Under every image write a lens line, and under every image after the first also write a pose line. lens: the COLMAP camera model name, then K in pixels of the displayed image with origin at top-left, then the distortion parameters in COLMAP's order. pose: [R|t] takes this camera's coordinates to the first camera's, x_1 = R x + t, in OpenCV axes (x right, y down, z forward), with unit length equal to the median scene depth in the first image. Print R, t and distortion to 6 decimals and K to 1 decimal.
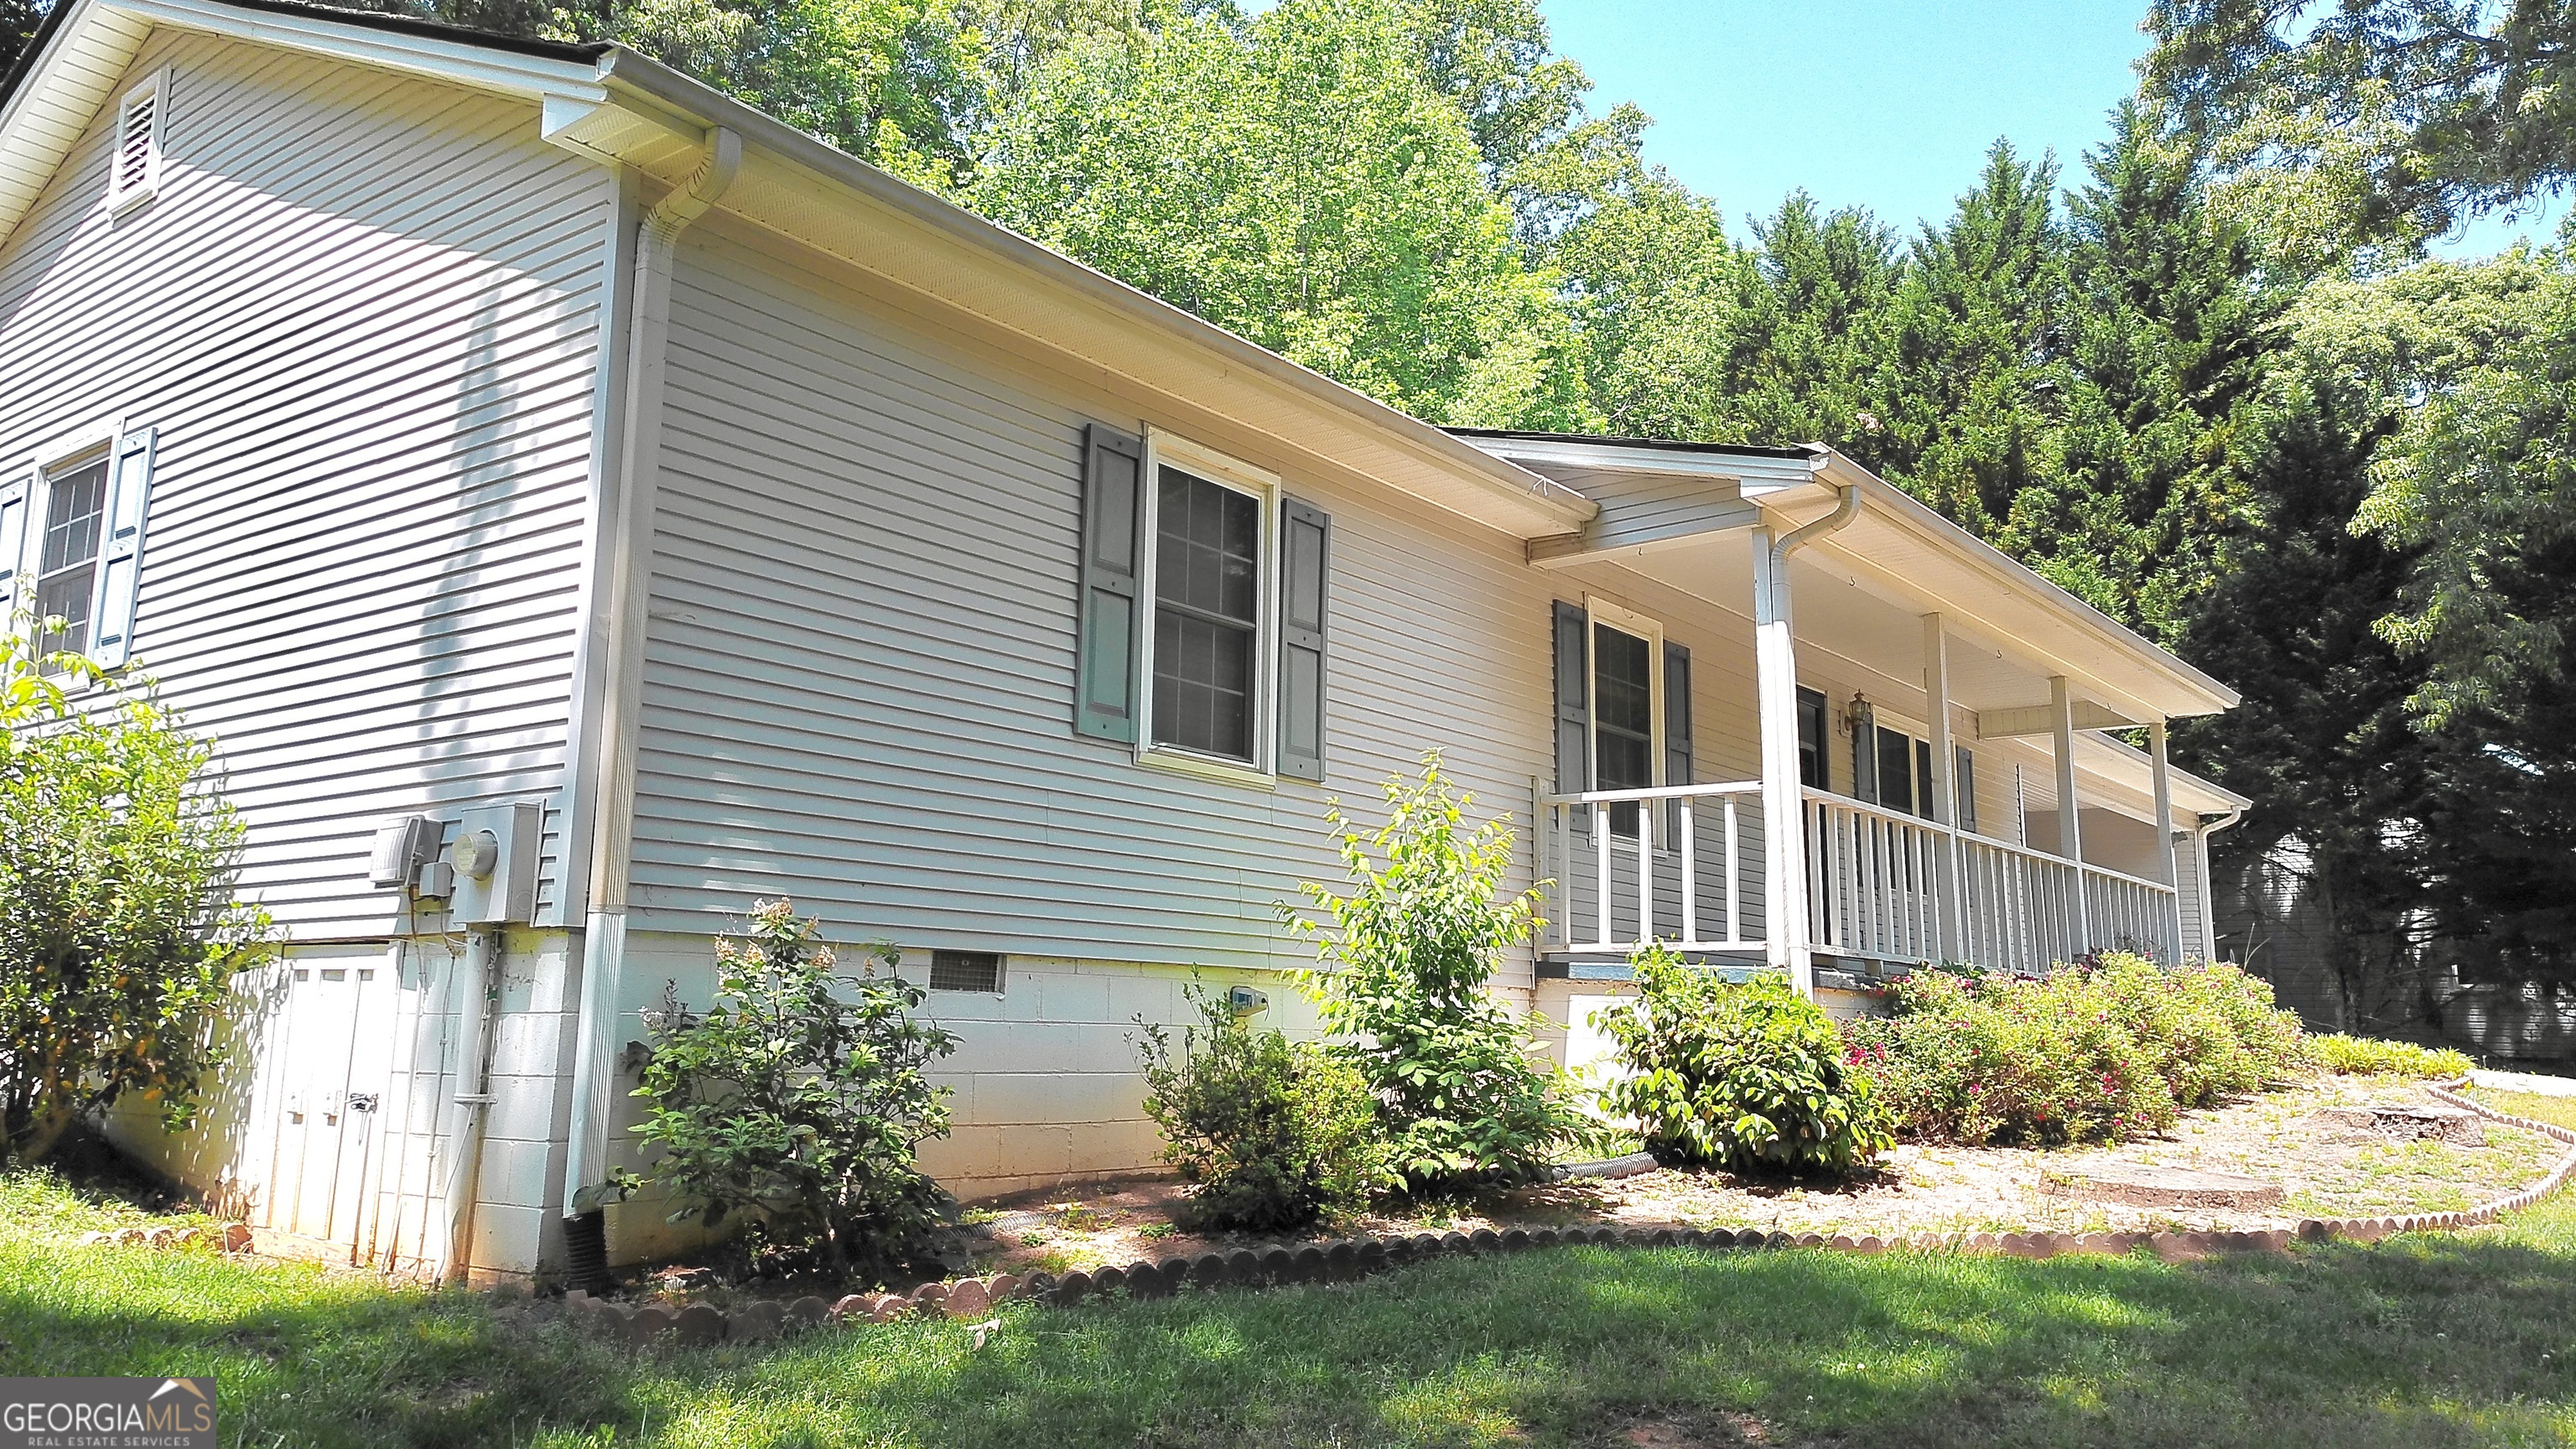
lens RADIAL K [[1912.2, 0, 1277.0], [0, 1912.2, 673.9], [0, 0, 1]] dist [0.052922, -0.001215]
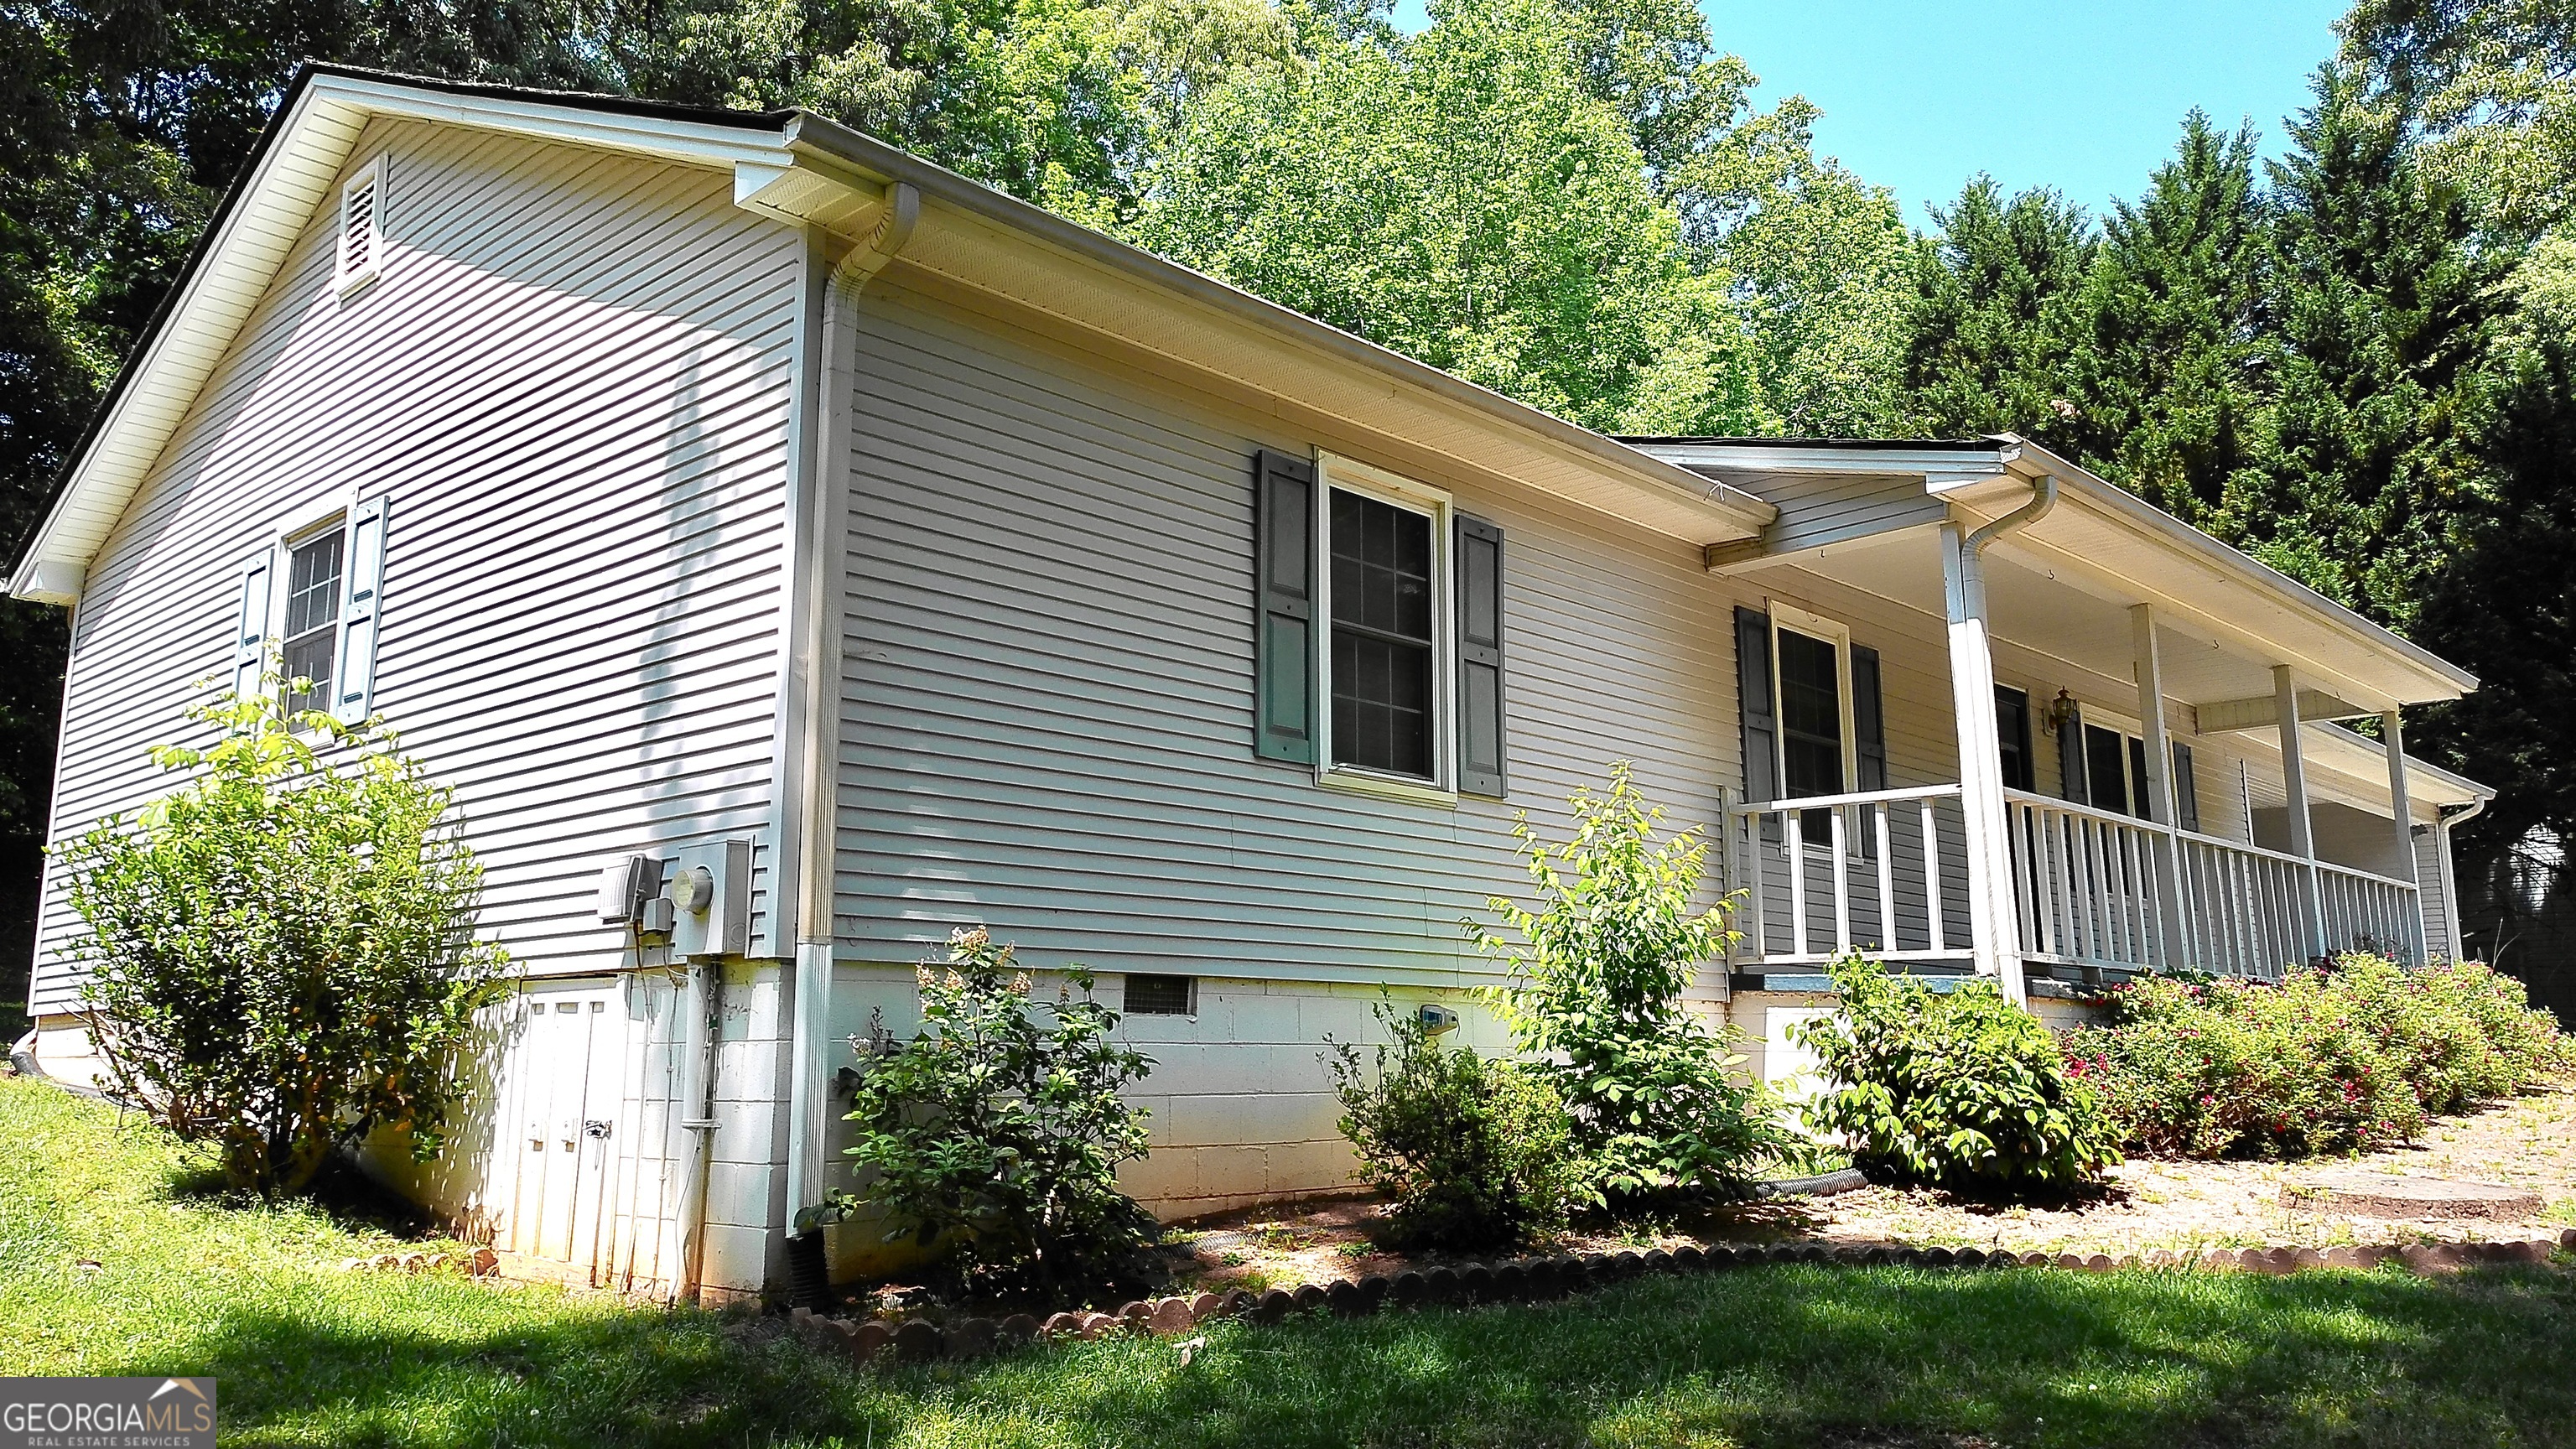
lens RADIAL K [[1909.3, 0, 1273.3], [0, 1909.3, 668.8], [0, 0, 1]] dist [0.098165, -0.105299]
pose [[0.994935, -0.035647, -0.093993, -0.000035], [0.034396, 0.999297, -0.014894, 0.000026], [0.094458, 0.011586, 0.995461, -0.005684]]
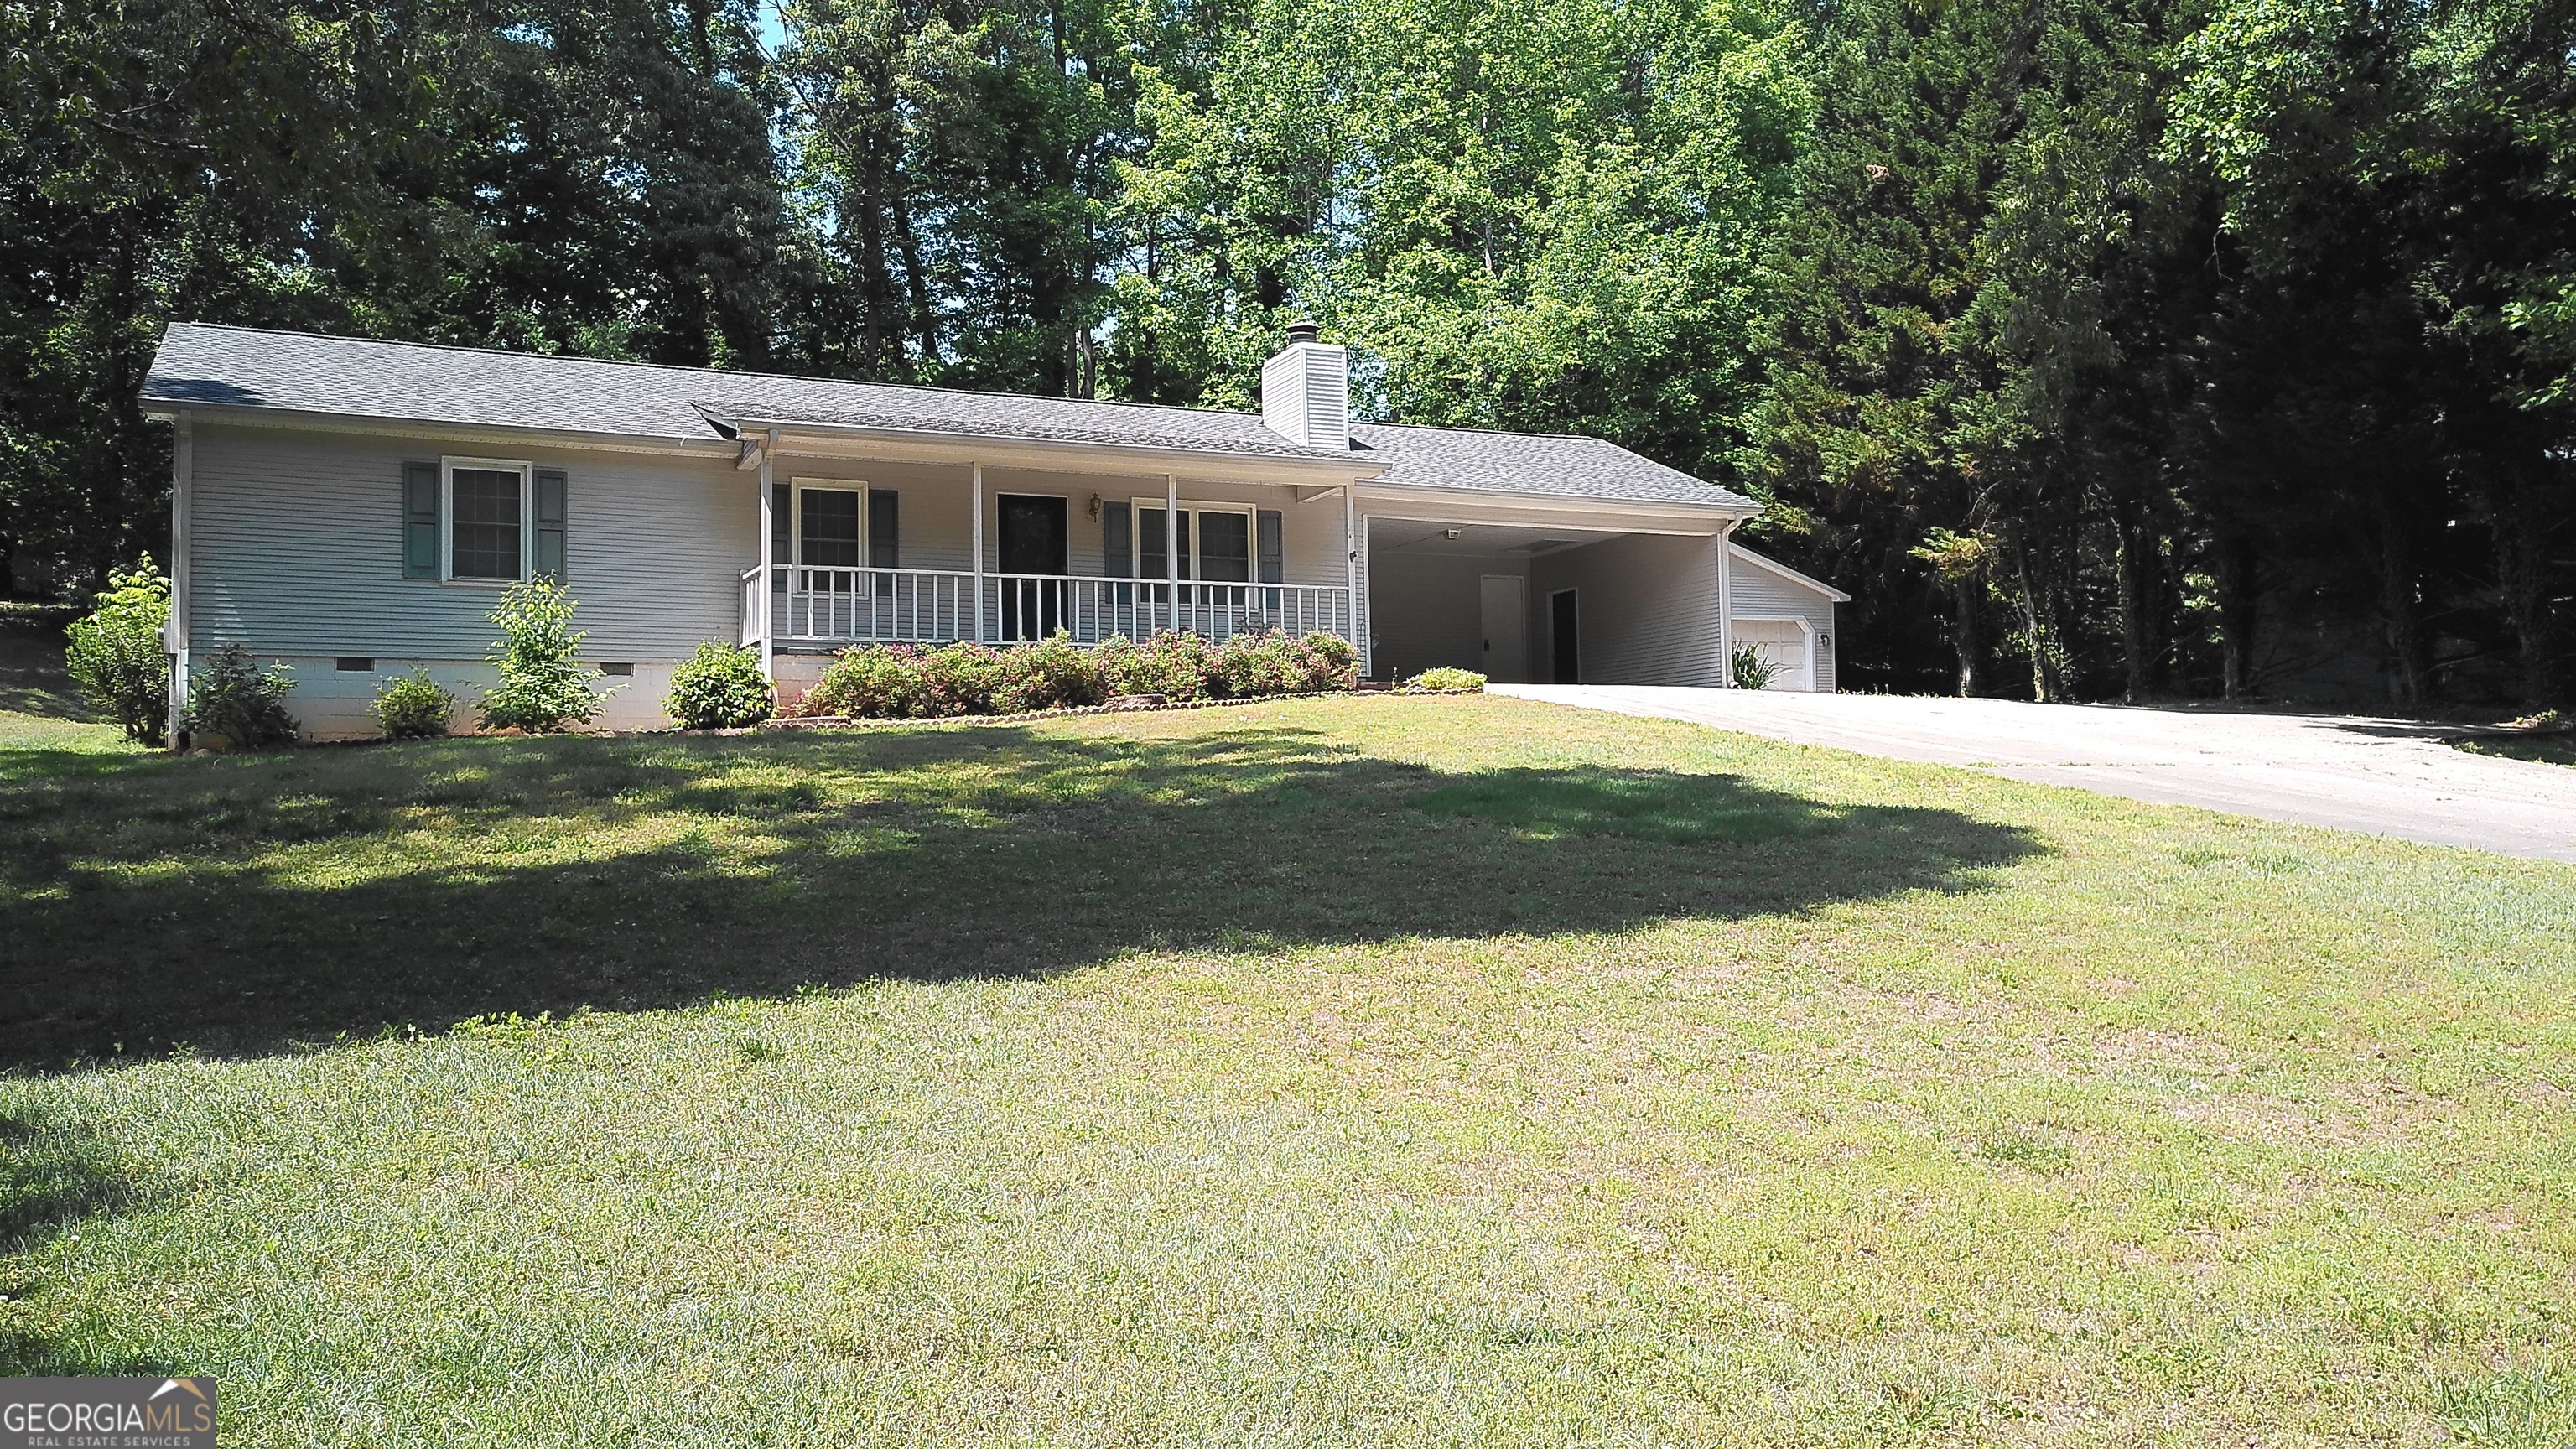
lens RADIAL K [[1995.8, 0, 1301.2], [0, 1995.8, 671.3], [0, 0, 1]] dist [0.104963, 0.001187]
pose [[0.886552, -0.059310, -0.458811, 2.261645], [0.114054, 0.989157, 0.092517, 0.038431], [0.448349, -0.134350, 0.883704, -0.980065]]
